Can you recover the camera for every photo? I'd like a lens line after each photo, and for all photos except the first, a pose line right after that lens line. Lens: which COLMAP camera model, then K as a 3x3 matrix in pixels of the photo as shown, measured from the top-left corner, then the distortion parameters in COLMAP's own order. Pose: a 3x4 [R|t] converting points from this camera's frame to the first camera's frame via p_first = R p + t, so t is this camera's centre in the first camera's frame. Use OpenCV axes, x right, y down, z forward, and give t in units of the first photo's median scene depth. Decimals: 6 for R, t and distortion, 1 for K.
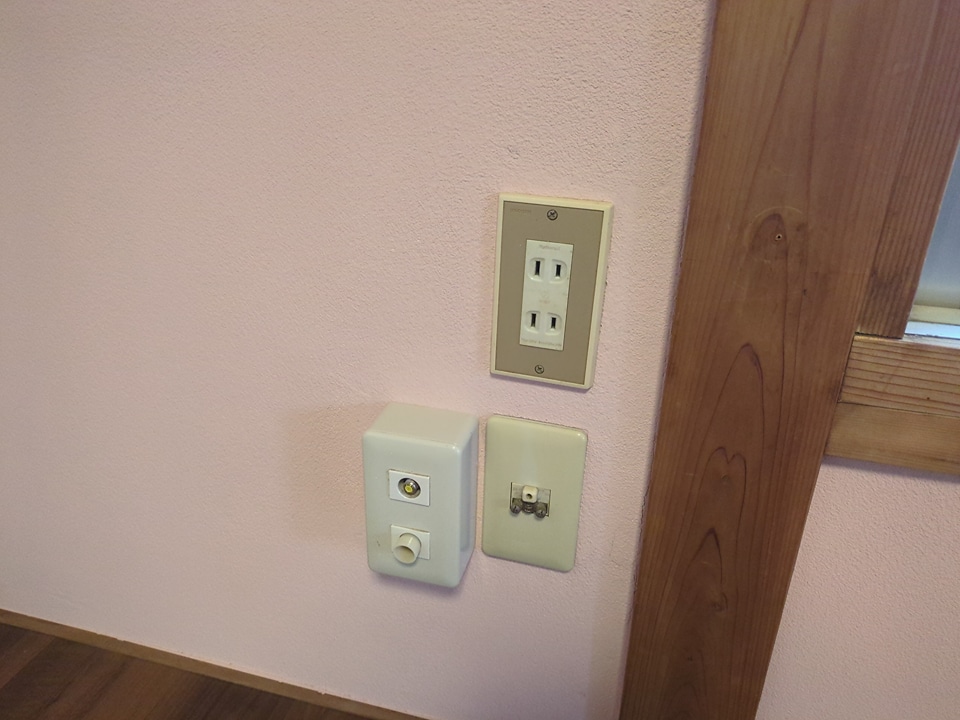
lens RADIAL K [[717.4, 0, 478.0], [0, 717.4, 354.0], [0, 0, 1]] dist [0.062990, -0.060733]
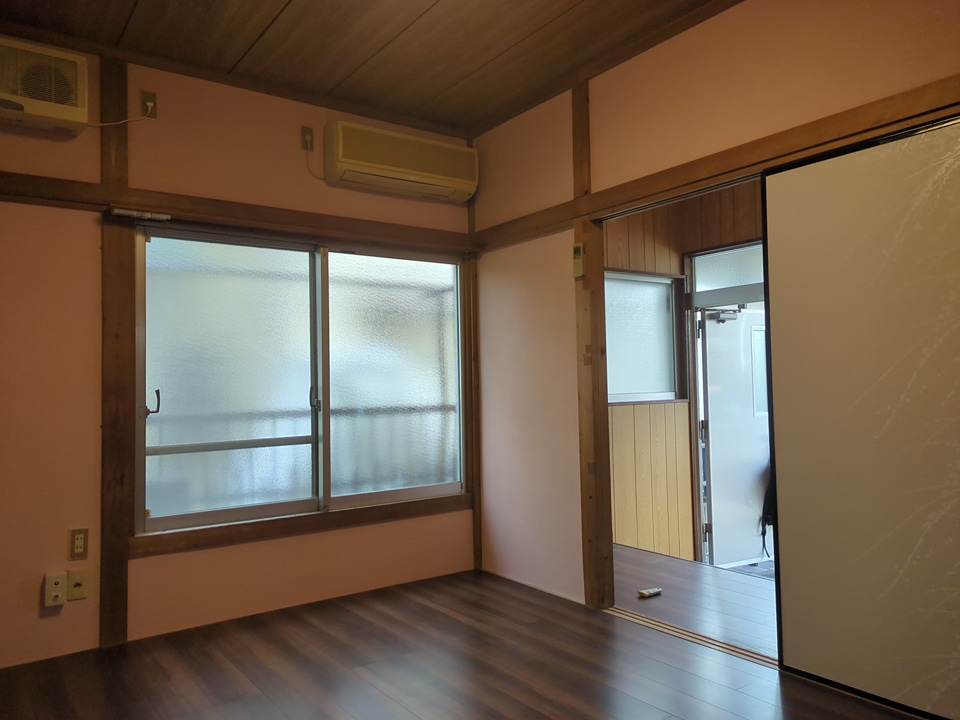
lens RADIAL K [[717.4, 0, 478.0], [0, 717.4, 354.0], [0, 0, 1]] dist [0.062990, -0.060733]
pose [[0.627024, 0.016350, 0.778828, -2.691830], [0.345313, 0.890353, -0.296698, 1.529608], [-0.698283, 0.454977, 0.552627, -5.677197]]
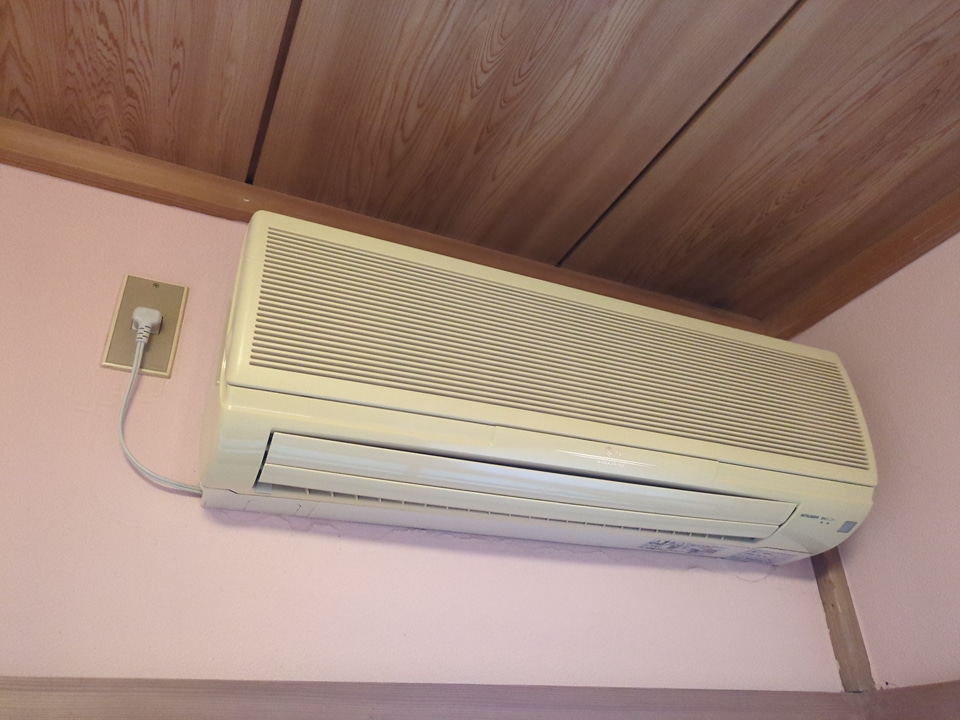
lens RADIAL K [[717.4, 0, 478.0], [0, 717.4, 354.0], [0, 0, 1]] dist [0.062990, -0.060733]
pose [[0.763094, 0.298765, 0.573085, 1.783718], [0.290609, 0.633408, -0.717175, -1.878756], [-0.577264, 0.713816, 0.396526, -2.297588]]
